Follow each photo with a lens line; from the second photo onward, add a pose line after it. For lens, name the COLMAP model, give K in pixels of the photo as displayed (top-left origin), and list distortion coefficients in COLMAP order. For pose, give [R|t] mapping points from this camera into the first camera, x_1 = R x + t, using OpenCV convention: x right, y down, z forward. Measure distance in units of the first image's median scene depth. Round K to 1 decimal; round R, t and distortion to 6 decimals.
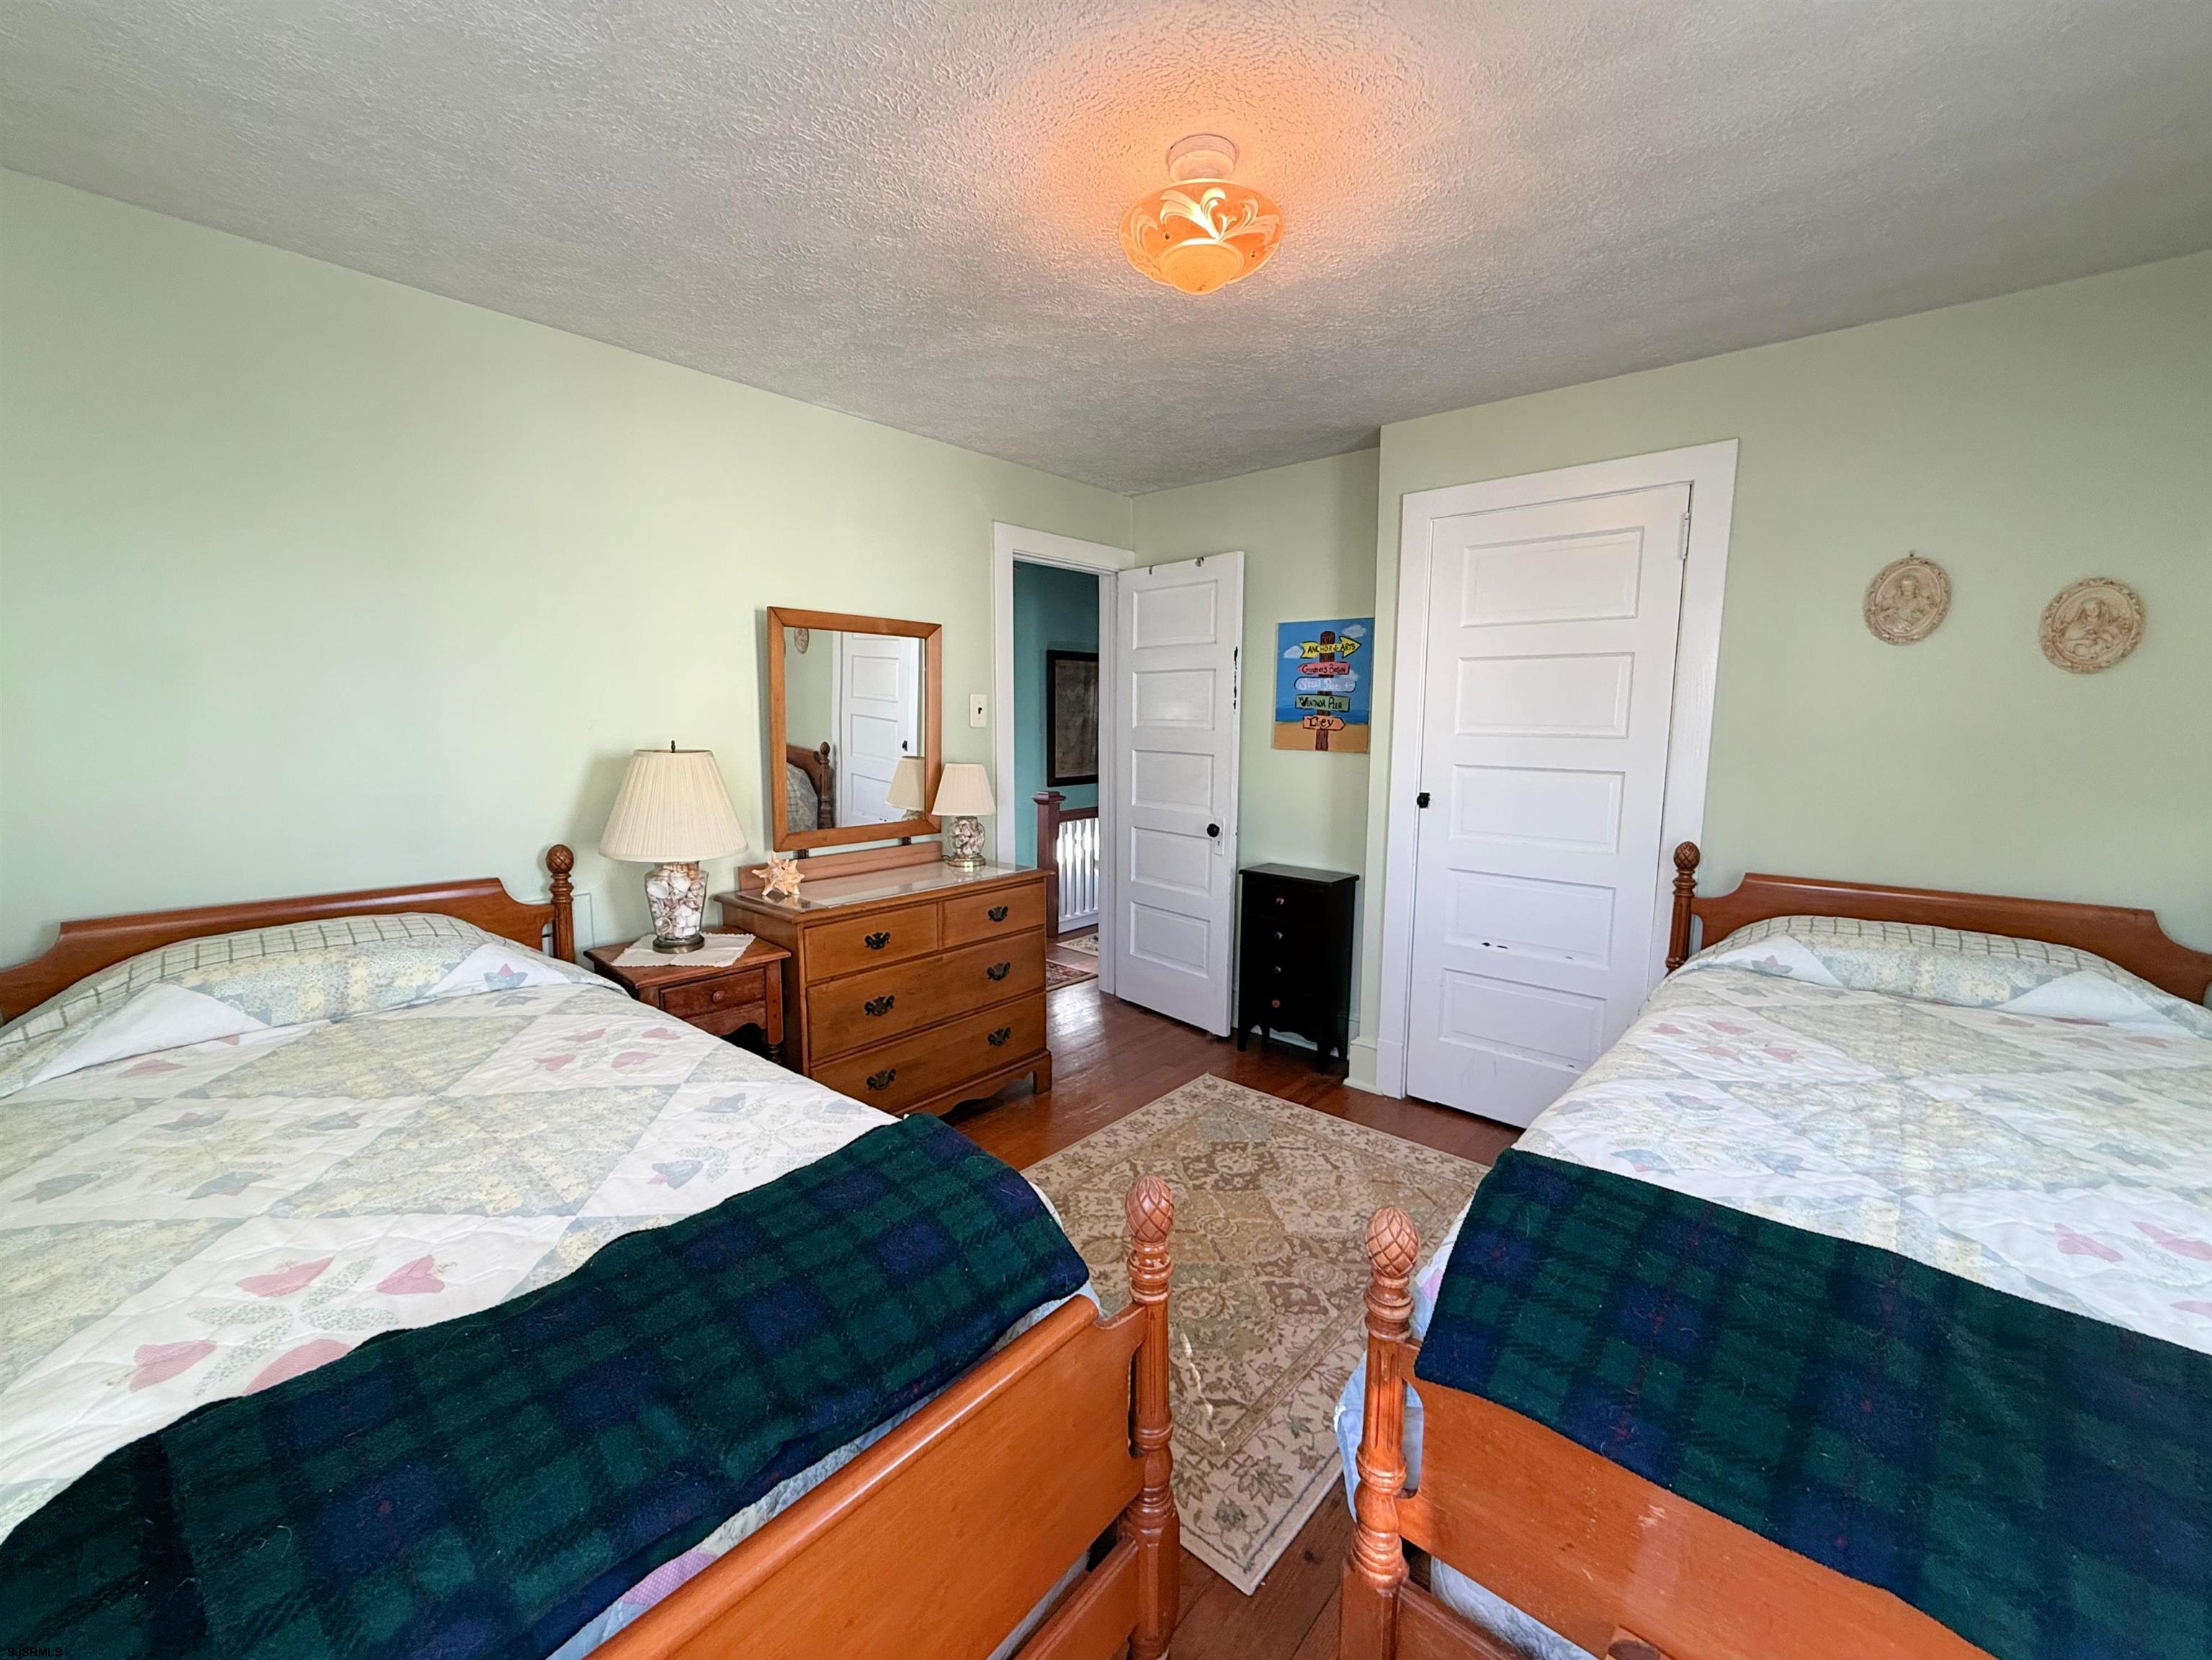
lens RADIAL K [[883.1, 0, 1105.6], [0, 883.1, 824.9], [0, 0, 1]] dist [-0.001561, -0.000026]
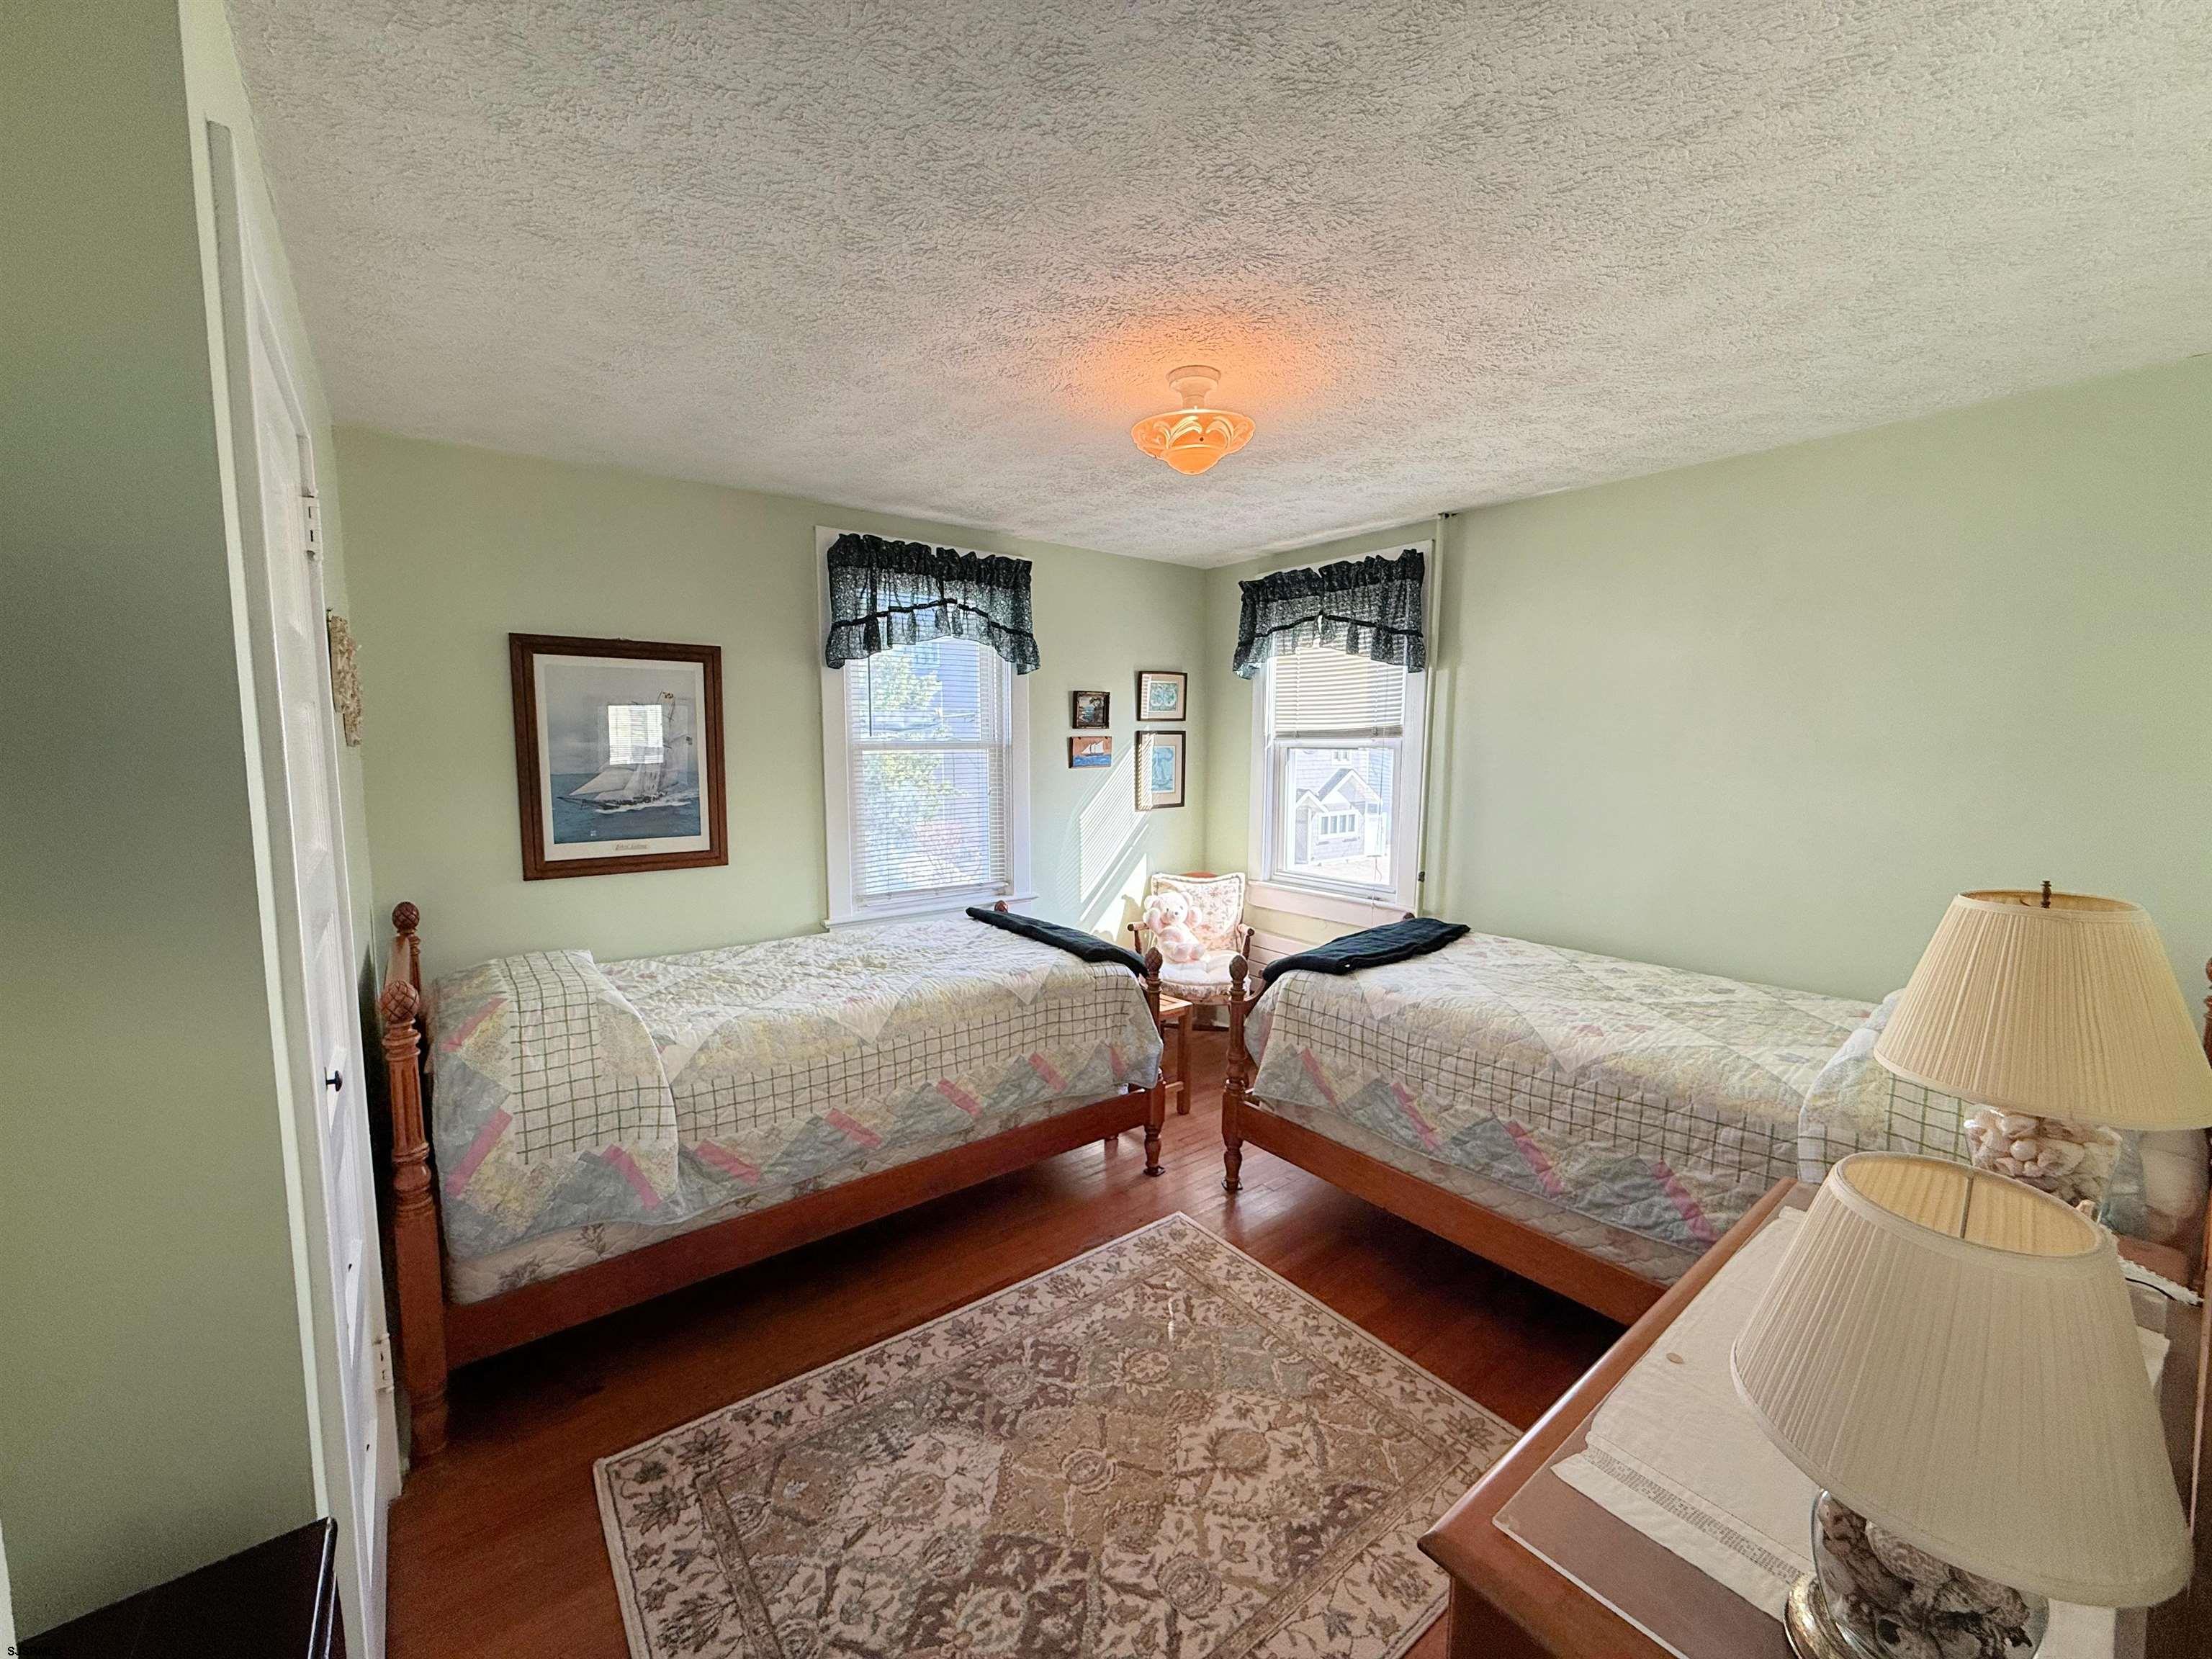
lens RADIAL K [[884.5, 0, 1105.5], [0, 884.5, 834.1], [0, 0, 1]] dist [0.000059, -0.000002]
pose [[-0.981762, -0.026438, 0.188268, -0.020575], [0.016433, 0.974777, 0.222577, -0.280142], [-0.189404, 0.221612, -0.956564, 1.809989]]
